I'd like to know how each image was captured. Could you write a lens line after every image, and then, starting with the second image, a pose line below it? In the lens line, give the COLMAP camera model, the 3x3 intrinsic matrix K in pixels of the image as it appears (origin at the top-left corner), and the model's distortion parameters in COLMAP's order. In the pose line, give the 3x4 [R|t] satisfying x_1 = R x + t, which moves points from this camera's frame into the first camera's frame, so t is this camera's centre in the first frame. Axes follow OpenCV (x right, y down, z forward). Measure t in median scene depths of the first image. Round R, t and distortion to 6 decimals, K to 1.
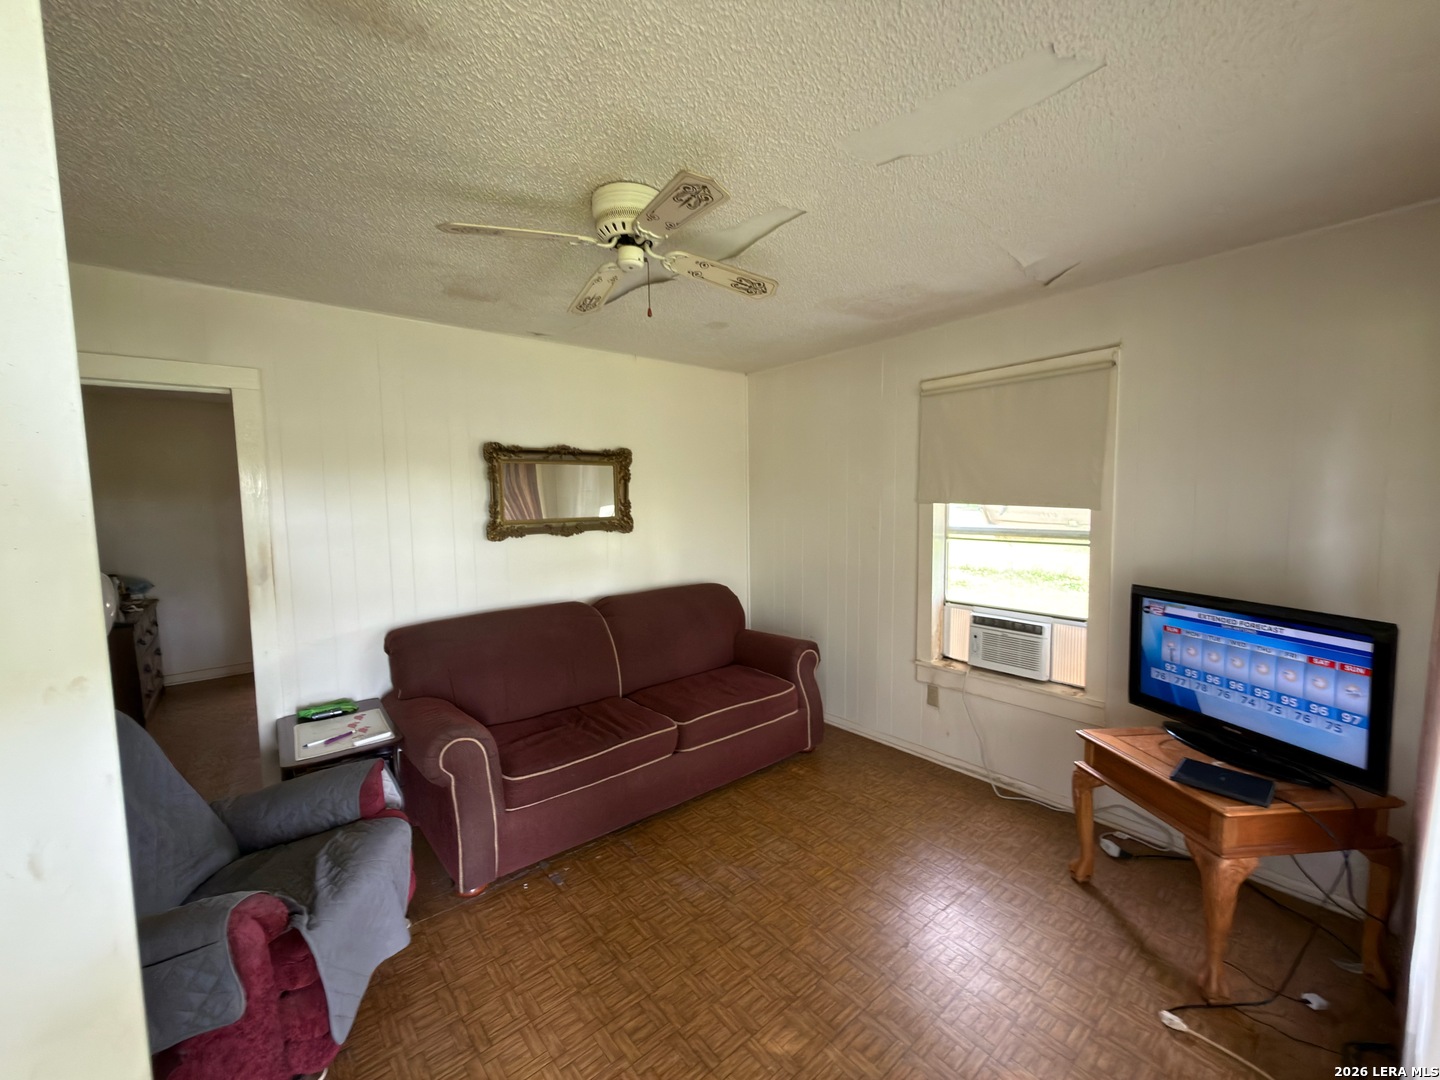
lens RADIAL K [[576.0, 0, 723.9], [0, 576.0, 542.0], [0, 0, 1]] dist [-0.001606, -0.000762]
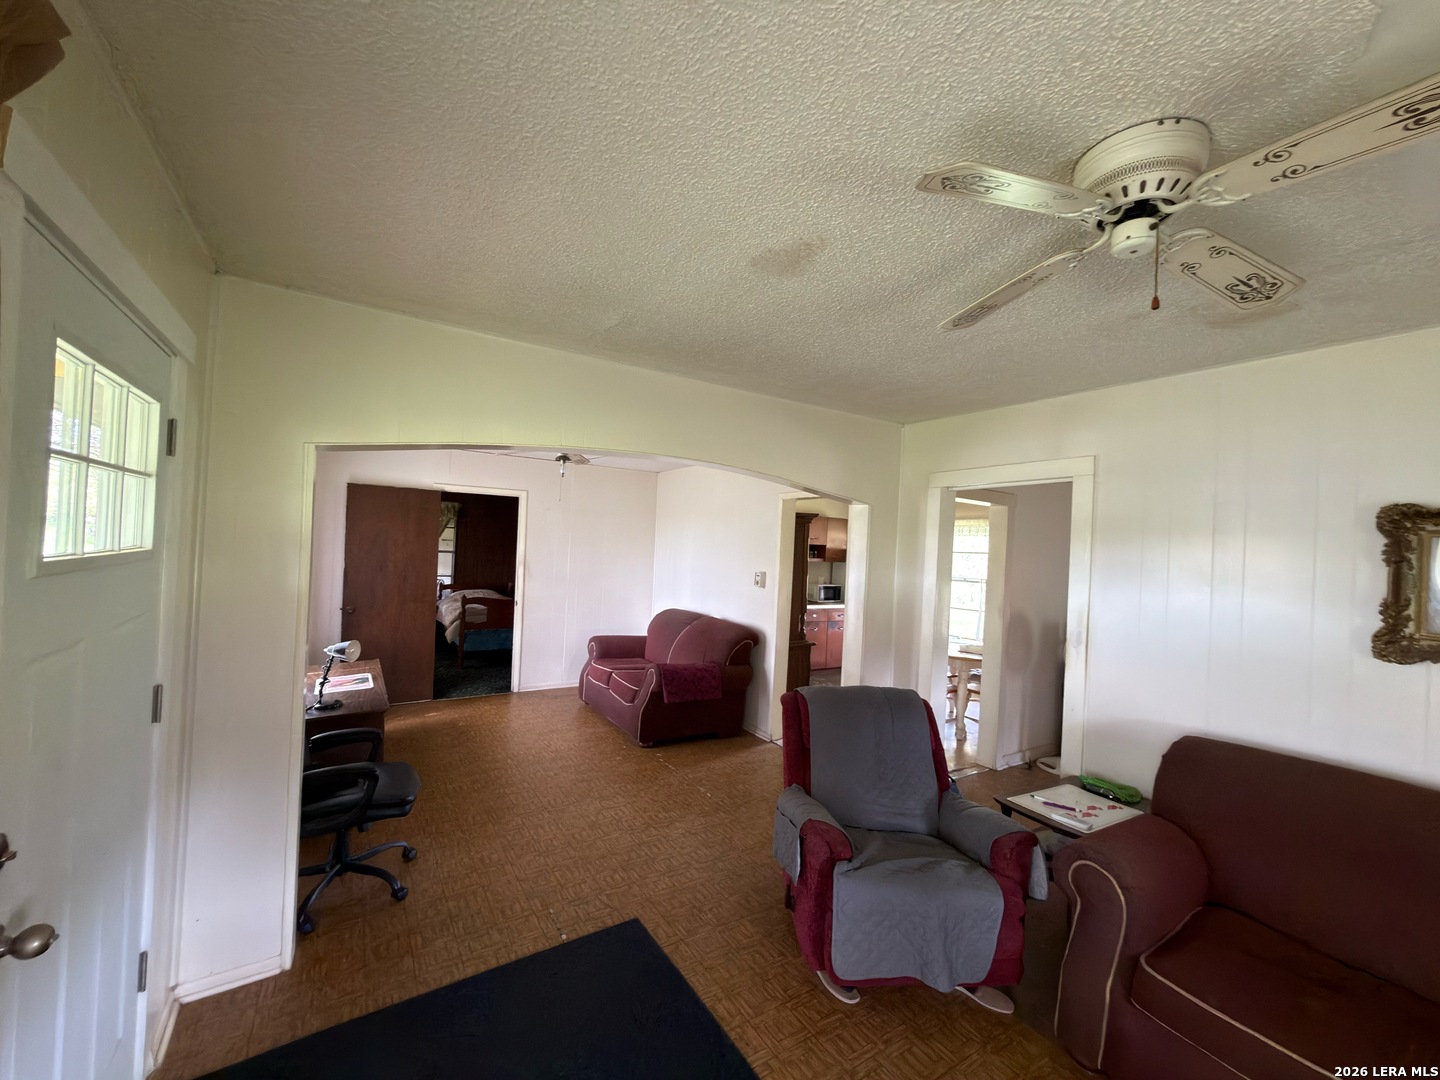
lens RADIAL K [[576.0, 0, 721.4], [0, 576.0, 543.4], [0, 0, 1]] dist [-0.001606, -0.000762]
pose [[-0.127971, 0.000917, -0.991778, 0.525631], [-0.127554, 0.991679, 0.017376, -0.079717], [0.983541, 0.128728, -0.126789, 0.601233]]
